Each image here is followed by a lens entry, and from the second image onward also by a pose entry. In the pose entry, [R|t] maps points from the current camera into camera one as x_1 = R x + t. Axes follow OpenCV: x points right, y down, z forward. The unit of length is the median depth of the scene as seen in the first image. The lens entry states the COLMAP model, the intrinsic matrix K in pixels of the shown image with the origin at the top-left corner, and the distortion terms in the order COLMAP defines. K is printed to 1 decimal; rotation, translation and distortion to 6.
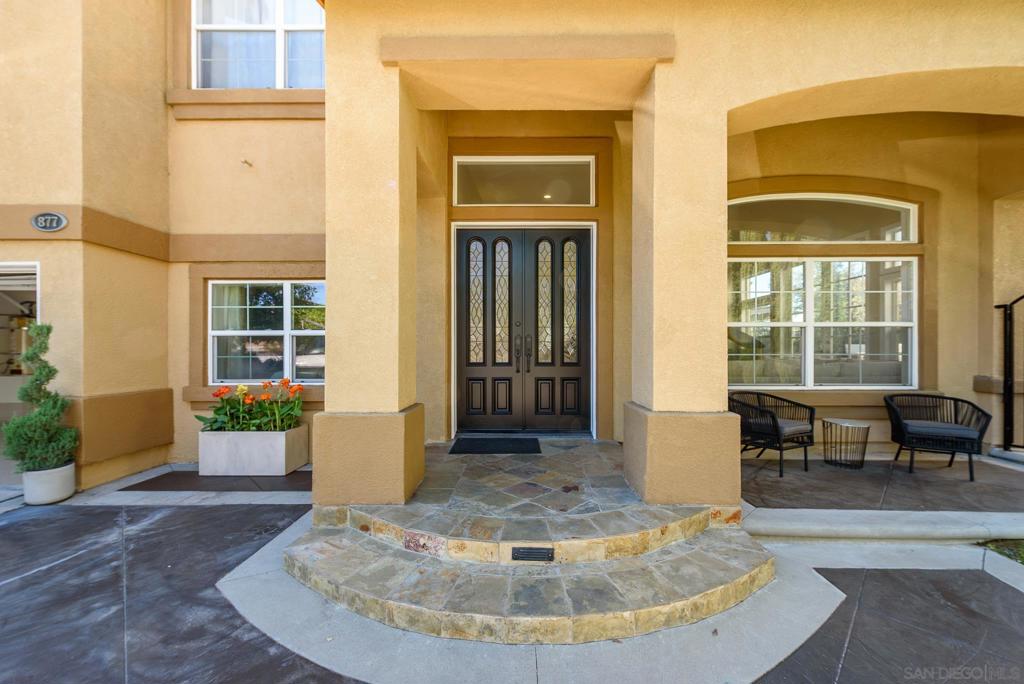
lens RADIAL K [[404.9, 0, 521.2], [0, 404.9, 347.6], [0, 0, 1]] dist [0.007546, -0.002040]
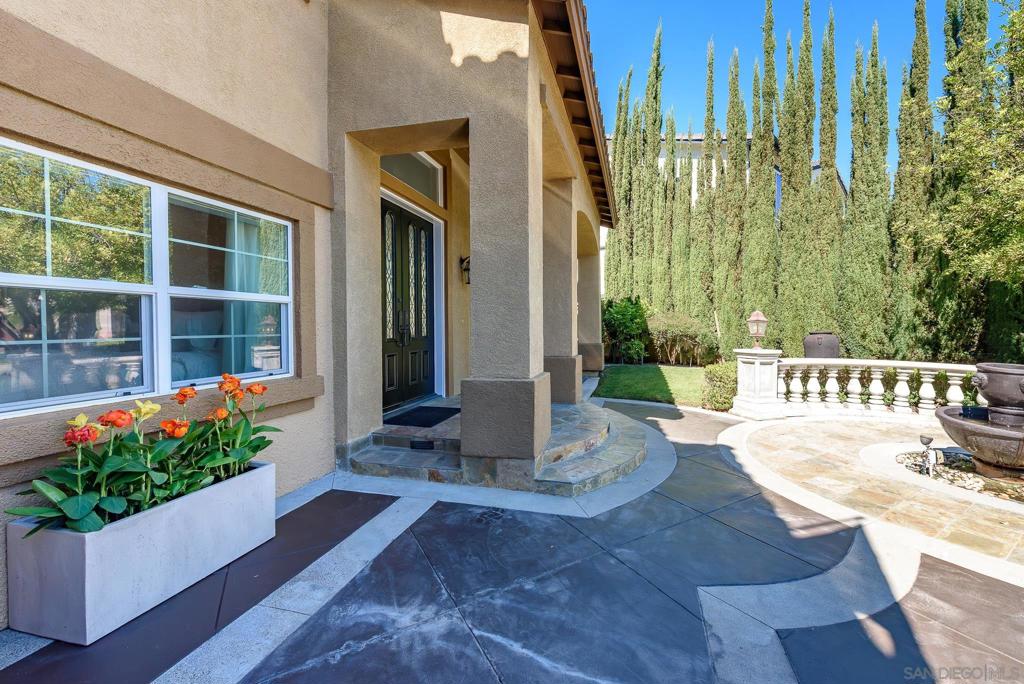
lens RADIAL K [[427.0, 0, 529.0], [0, 427.0, 336.0], [0, 0, 1]] dist [0.018428, -0.000747]
pose [[0.210710, -0.026653, 0.977185, -1.367650], [-0.005207, 0.999583, 0.028387, -0.000924], [-0.977535, -0.011070, 0.210484, 0.613240]]
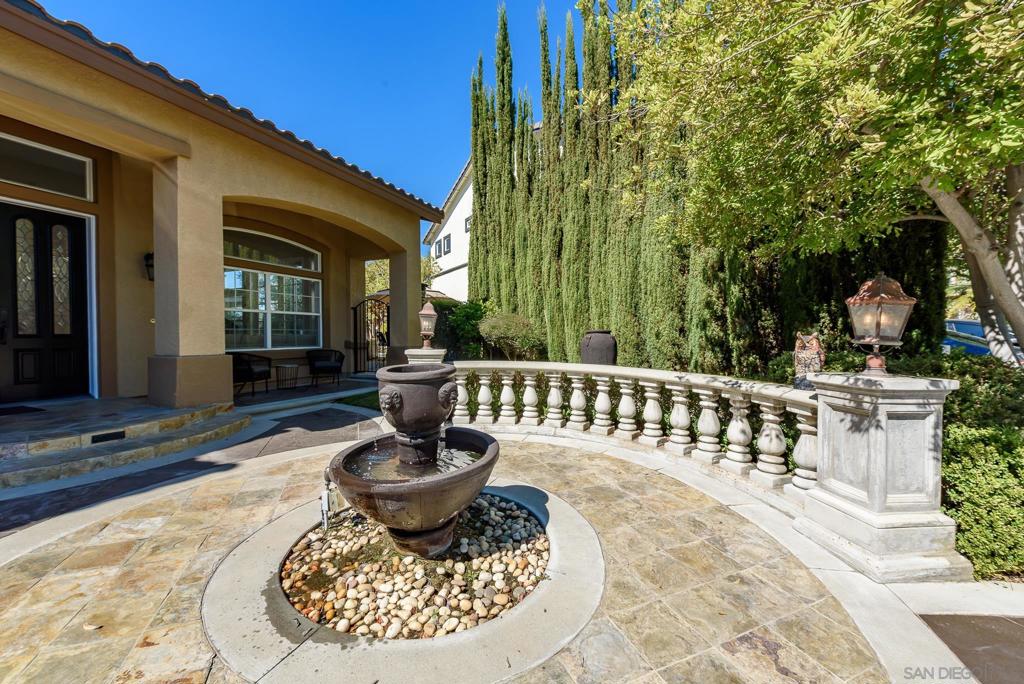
lens RADIAL K [[404.9, 0, 514.8], [0, 404.9, 341.0], [0, 0, 1]] dist [0.007546, -0.002040]
pose [[0.407667, -0.013771, 0.913027, -0.540400], [-0.000158, 0.999885, 0.015151, 0.052126], [-0.913131, -0.006321, 0.407618, -0.811958]]
